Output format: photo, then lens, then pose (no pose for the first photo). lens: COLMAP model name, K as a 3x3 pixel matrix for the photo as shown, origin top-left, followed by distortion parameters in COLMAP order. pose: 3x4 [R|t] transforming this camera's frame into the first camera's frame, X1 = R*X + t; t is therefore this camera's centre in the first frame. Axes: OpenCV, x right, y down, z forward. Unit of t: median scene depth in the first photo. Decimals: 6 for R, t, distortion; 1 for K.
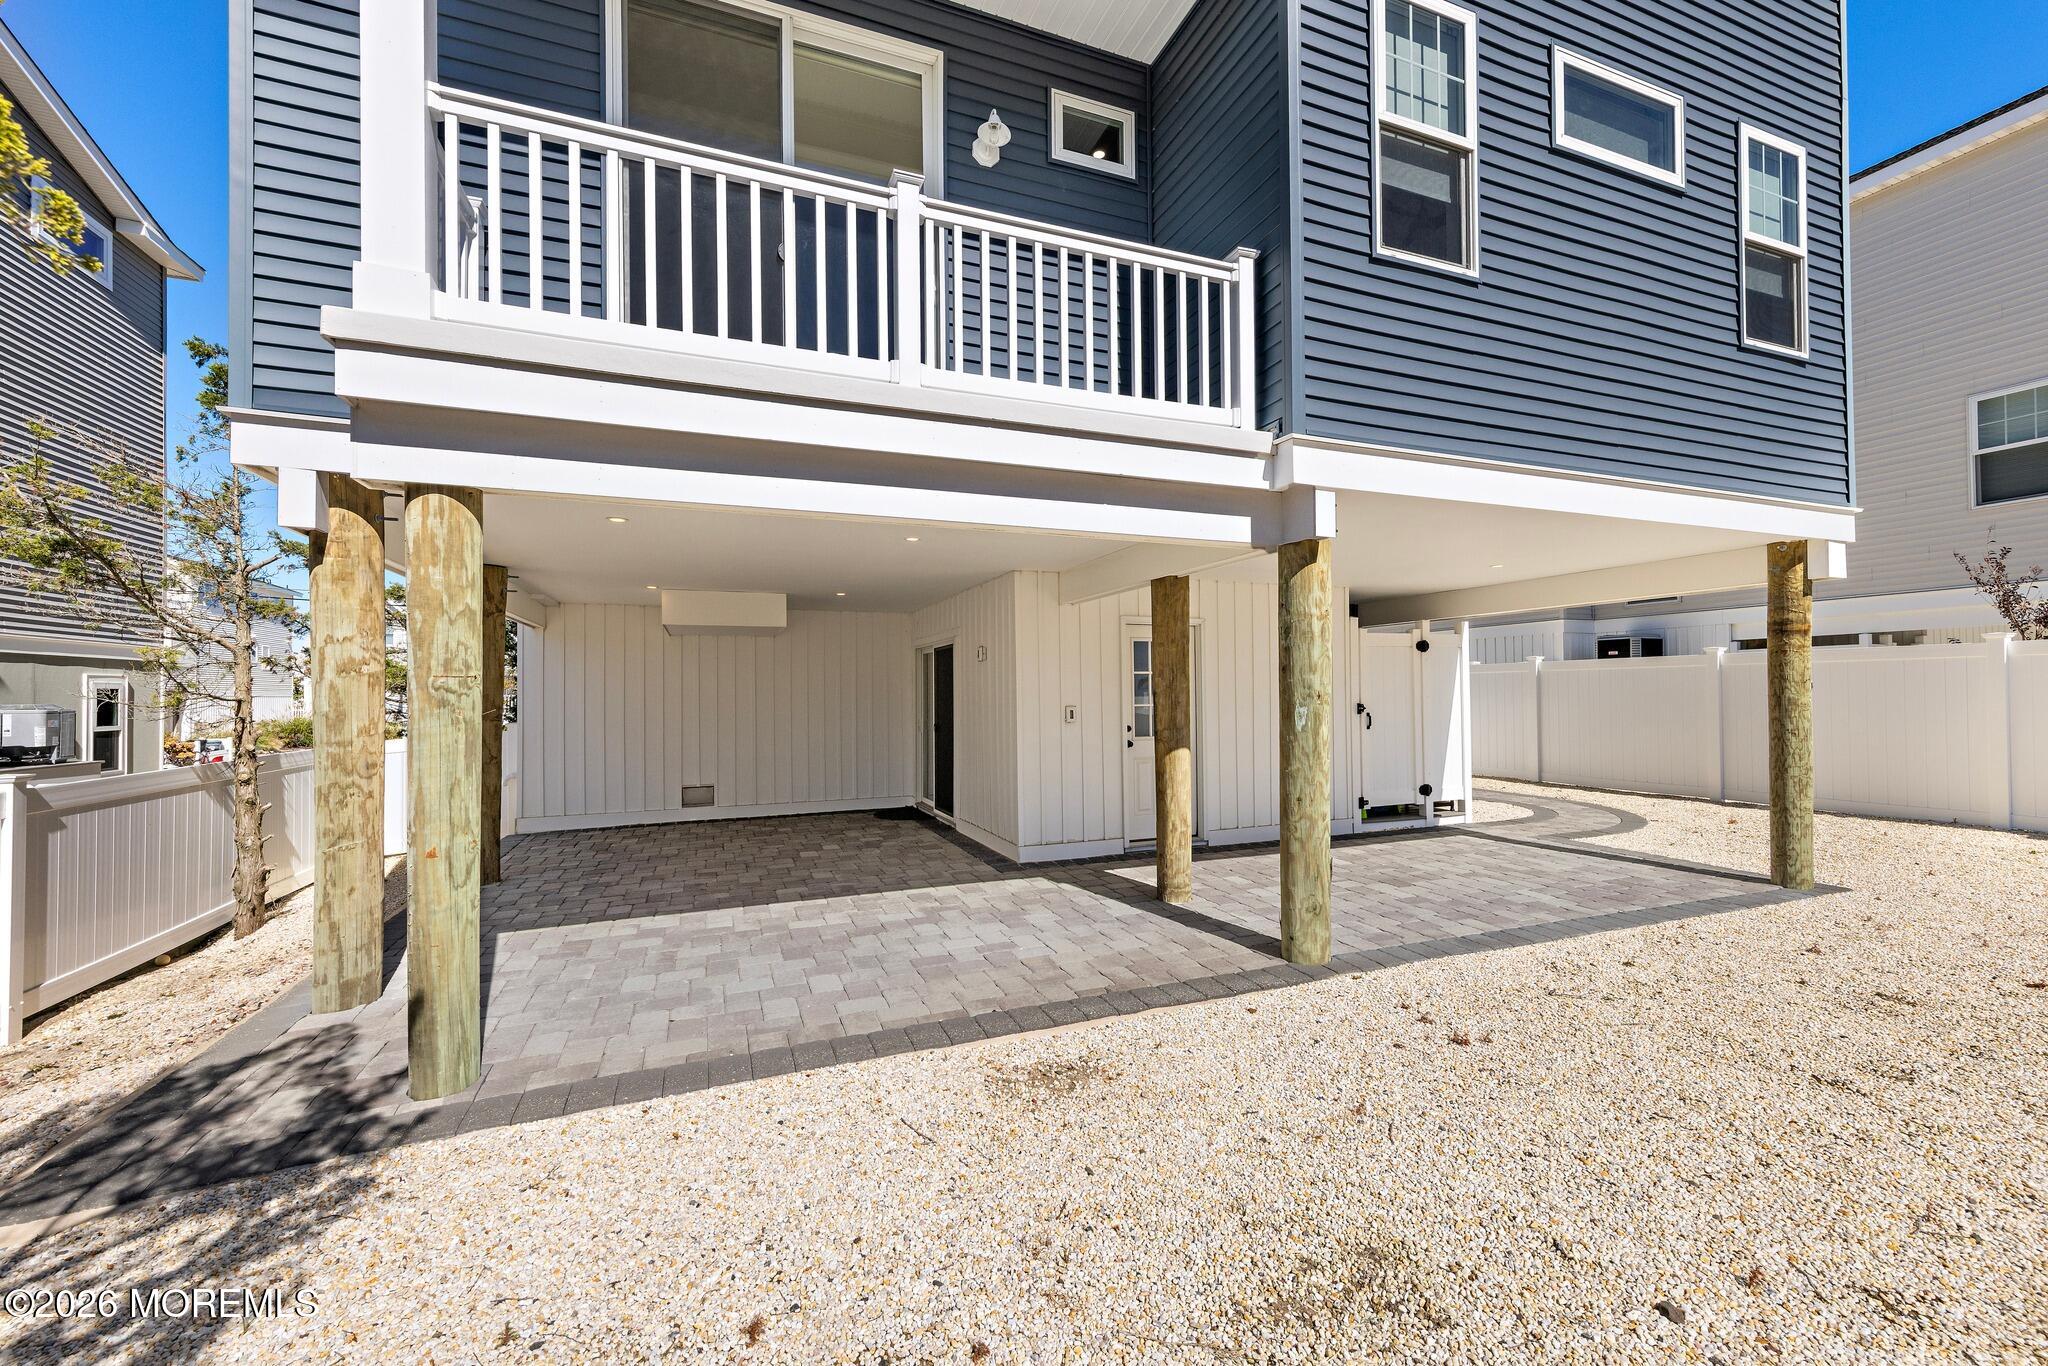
lens RADIAL K [[813.9, 0, 1021.7], [0, 813.9, 679.3], [0, 0, 1]] dist [0.003151, 0.000159]
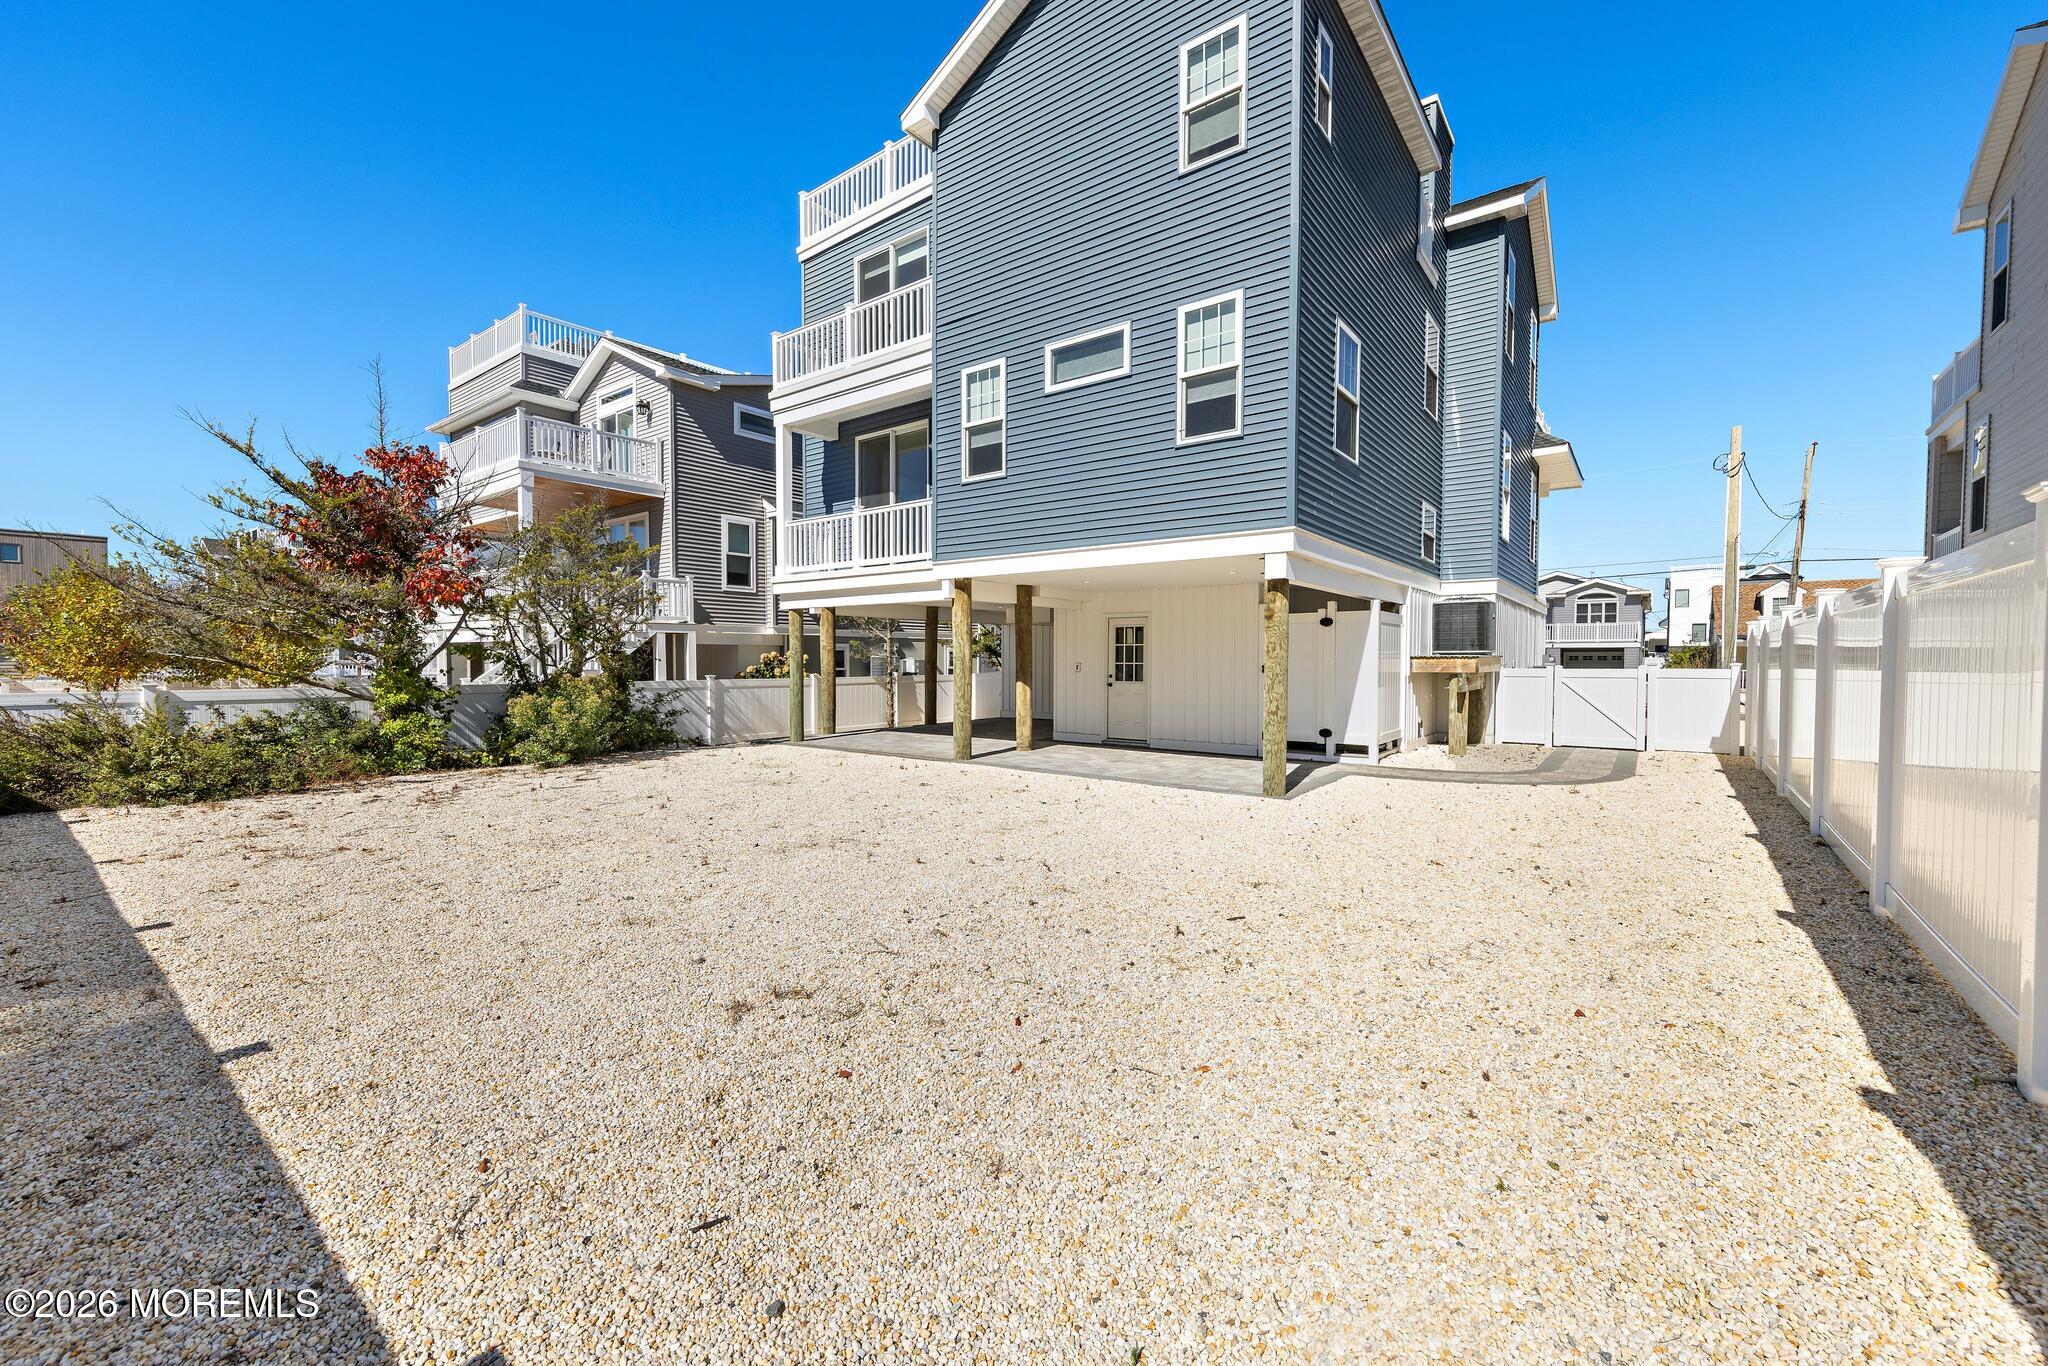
lens RADIAL K [[813.9, 0, 1035.3], [0, 813.9, 693.0], [0, 0, 1]] dist [0.003151, 0.000159]
pose [[0.517447, 0.043108, -0.854629, 1.917955], [0.006517, 0.998503, 0.054311, -0.003049], [0.855690, -0.033672, 0.516392, -0.096106]]
